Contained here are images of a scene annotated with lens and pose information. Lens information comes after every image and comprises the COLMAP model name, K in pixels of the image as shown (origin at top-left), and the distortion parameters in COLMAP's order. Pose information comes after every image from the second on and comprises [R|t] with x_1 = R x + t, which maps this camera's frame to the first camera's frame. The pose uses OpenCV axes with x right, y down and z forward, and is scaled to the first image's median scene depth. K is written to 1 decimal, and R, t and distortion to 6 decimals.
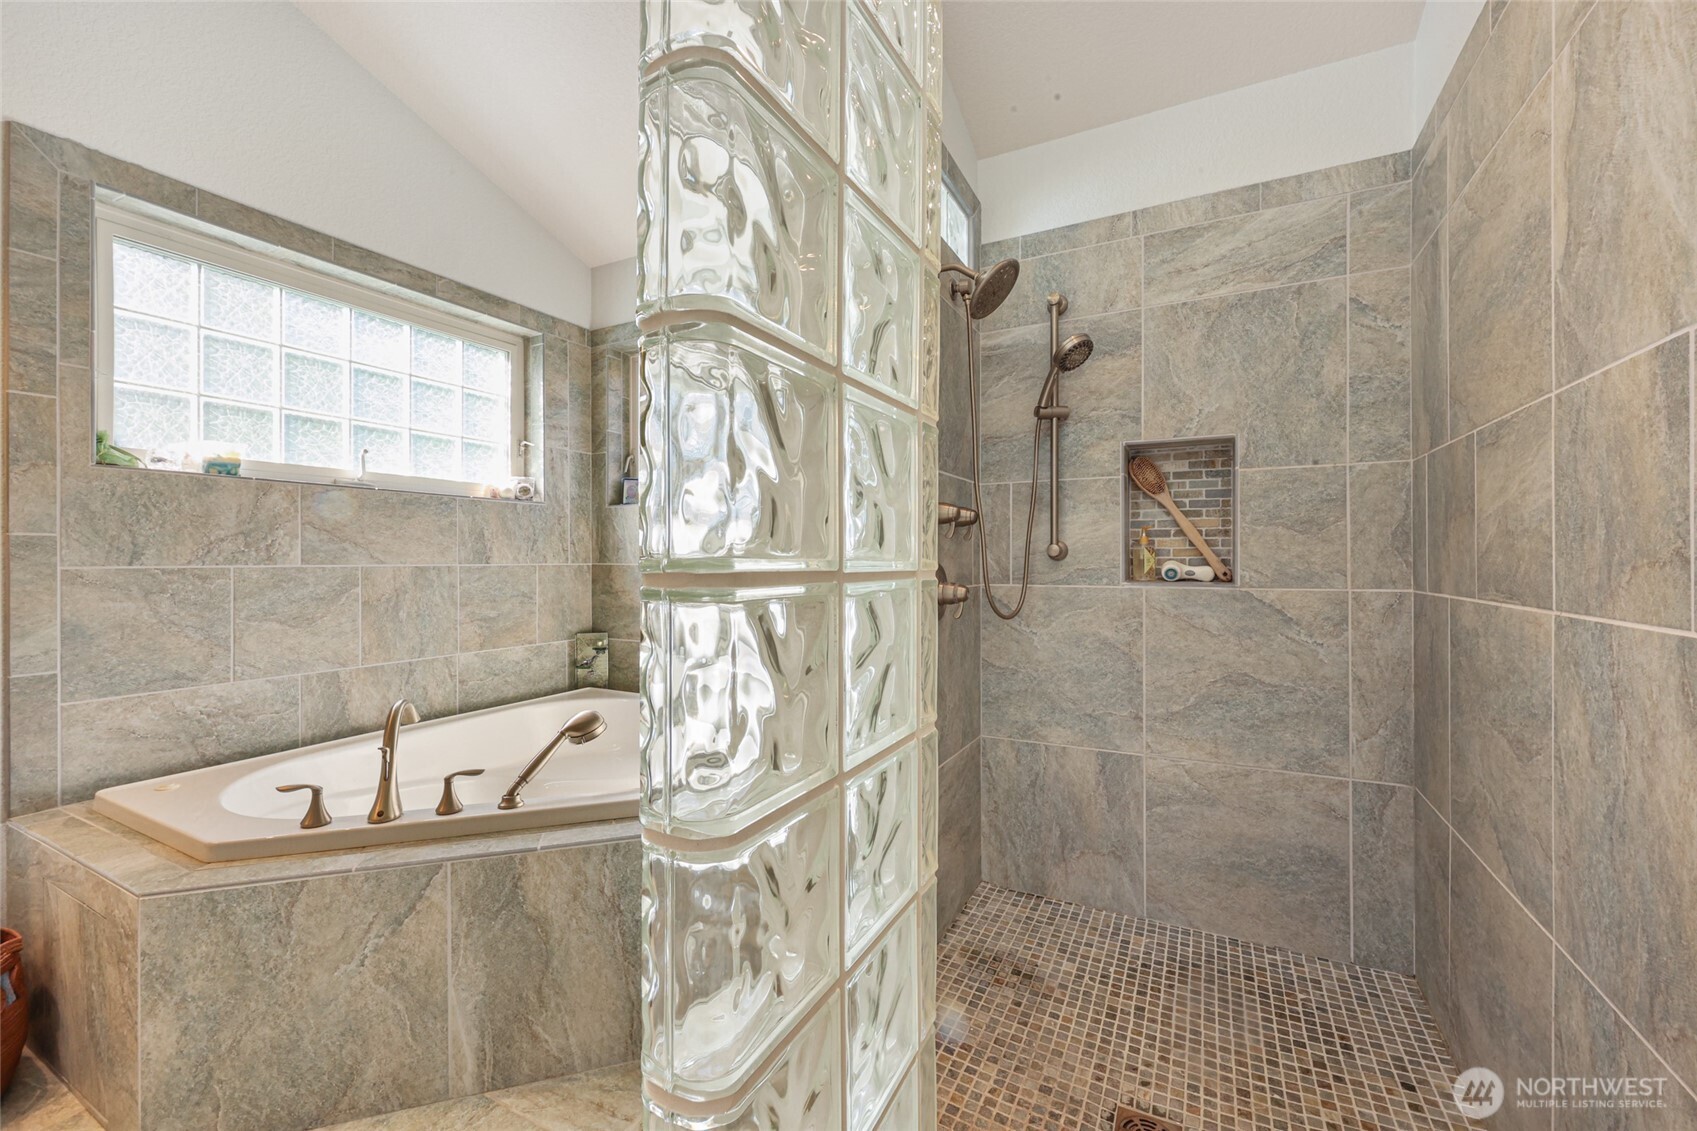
lens RADIAL K [[682.3, 0, 851.8], [0, 682.3, 559.2], [0, 0, 1]] dist [0.000766, 0.000030]
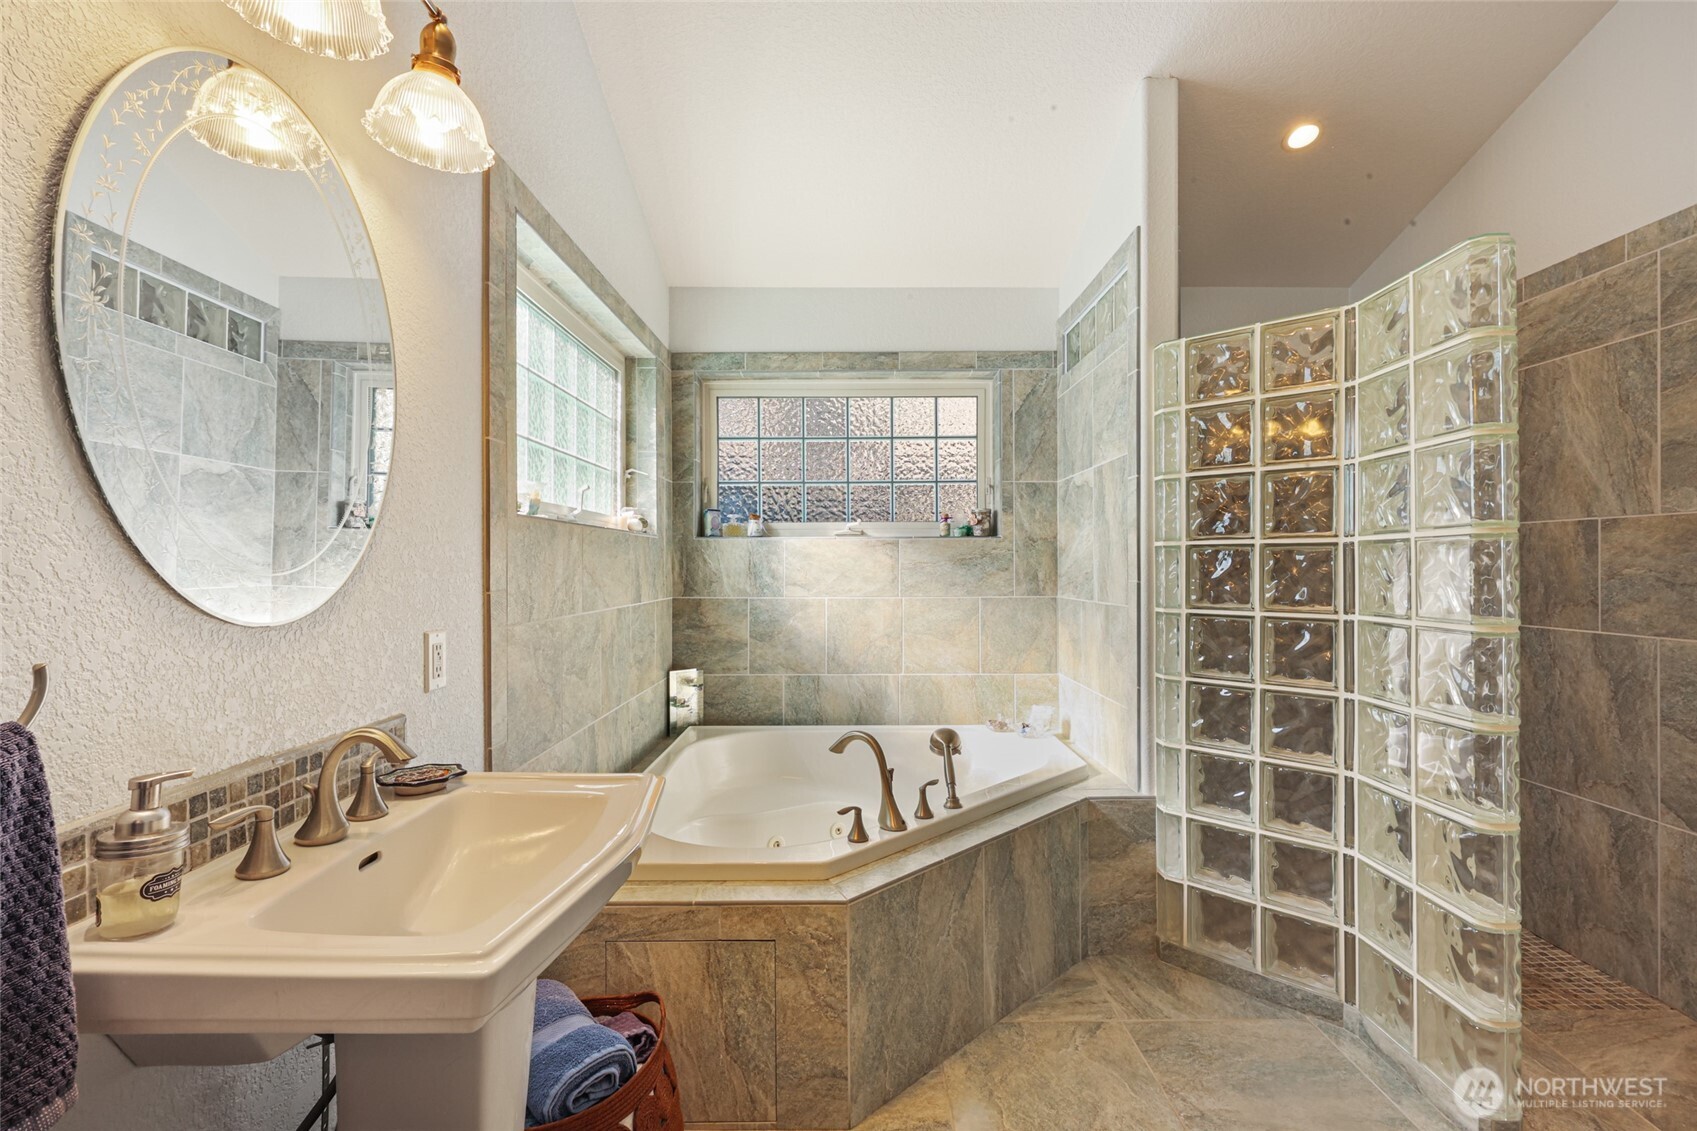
lens RADIAL K [[785.2, 0, 848.5], [0, 785.2, 565.5], [0, 0, 1]] dist [0.002235, 0.000199]
pose [[0.883570, -0.001979, 0.468294, -1.118801], [0.001921, 0.999998, 0.000602, -0.063234], [-0.468294, 0.000368, 0.883572, -0.138948]]
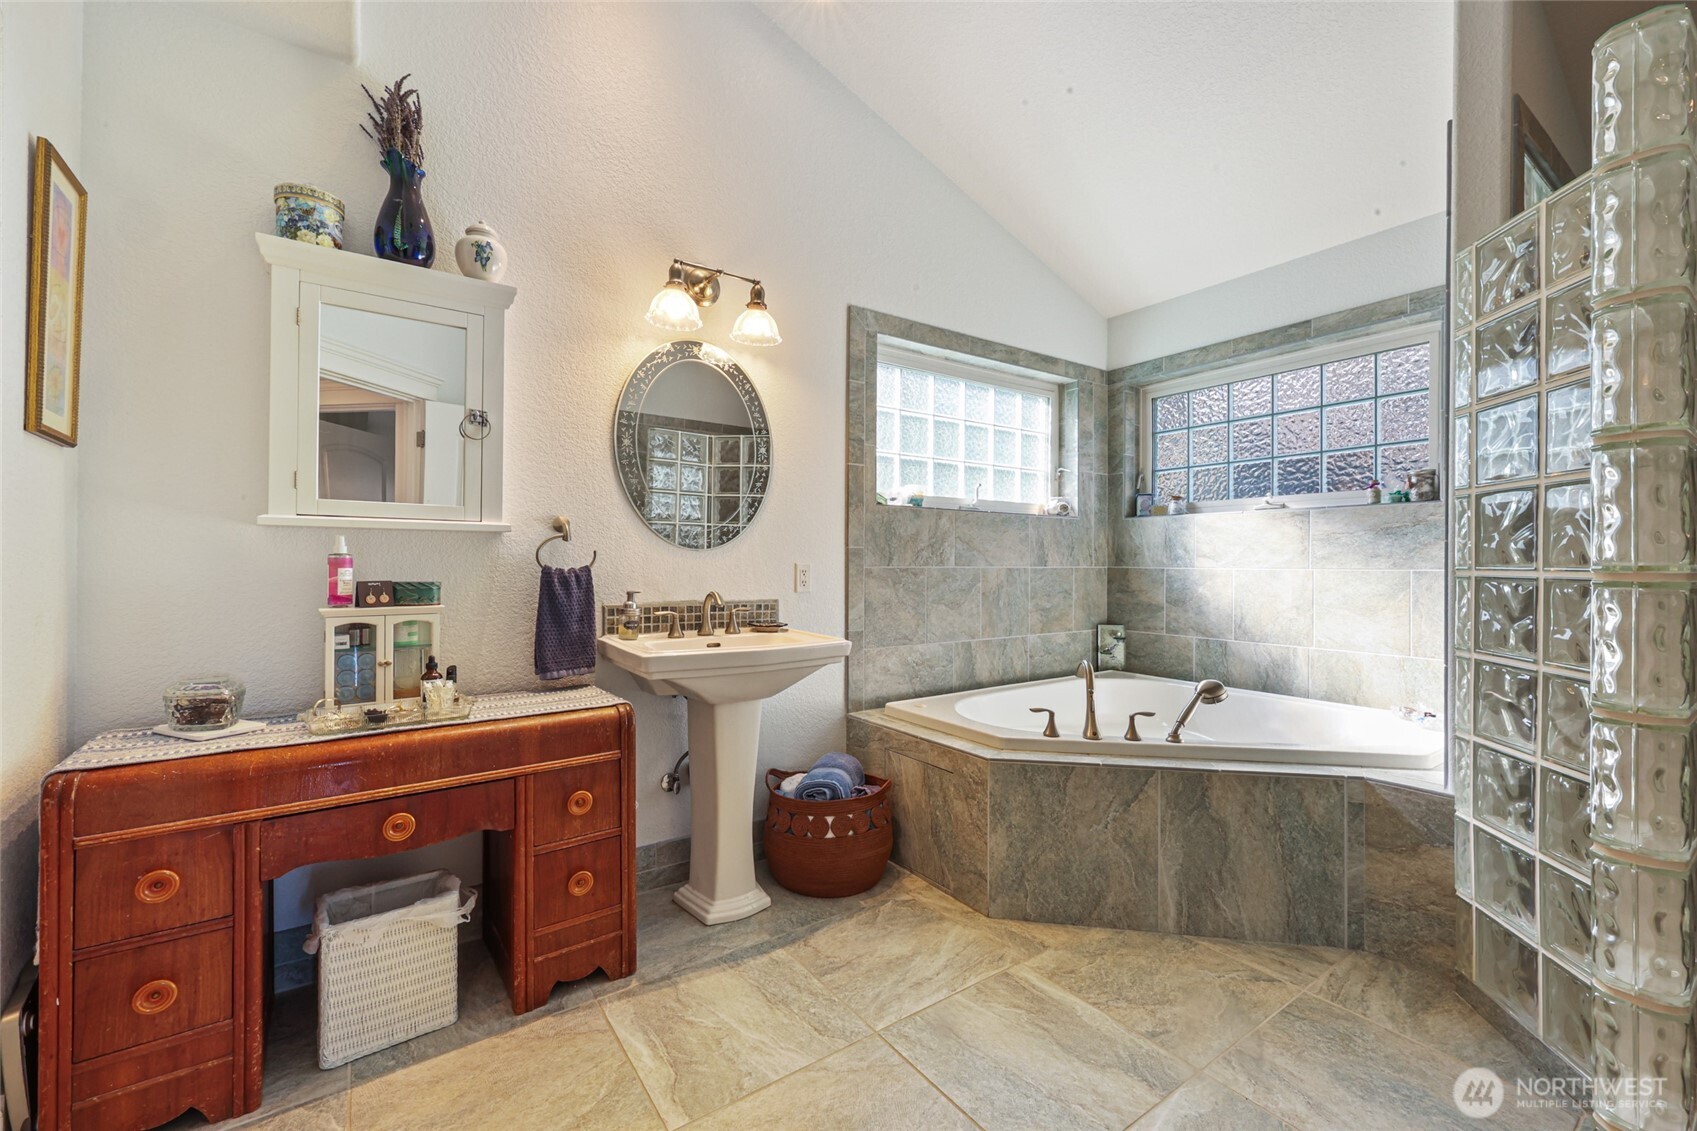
lens RADIAL K [[695.4, 0, 851.7], [0, 695.4, 562.6], [0, 0, 1]] dist [-0.000494, 0.000026]
pose [[0.889508, 0.004515, -0.456897, -0.369544], [-0.004675, 0.999989, 0.000782, 0.000276], [0.456895, 0.001440, 0.889519, -0.467736]]
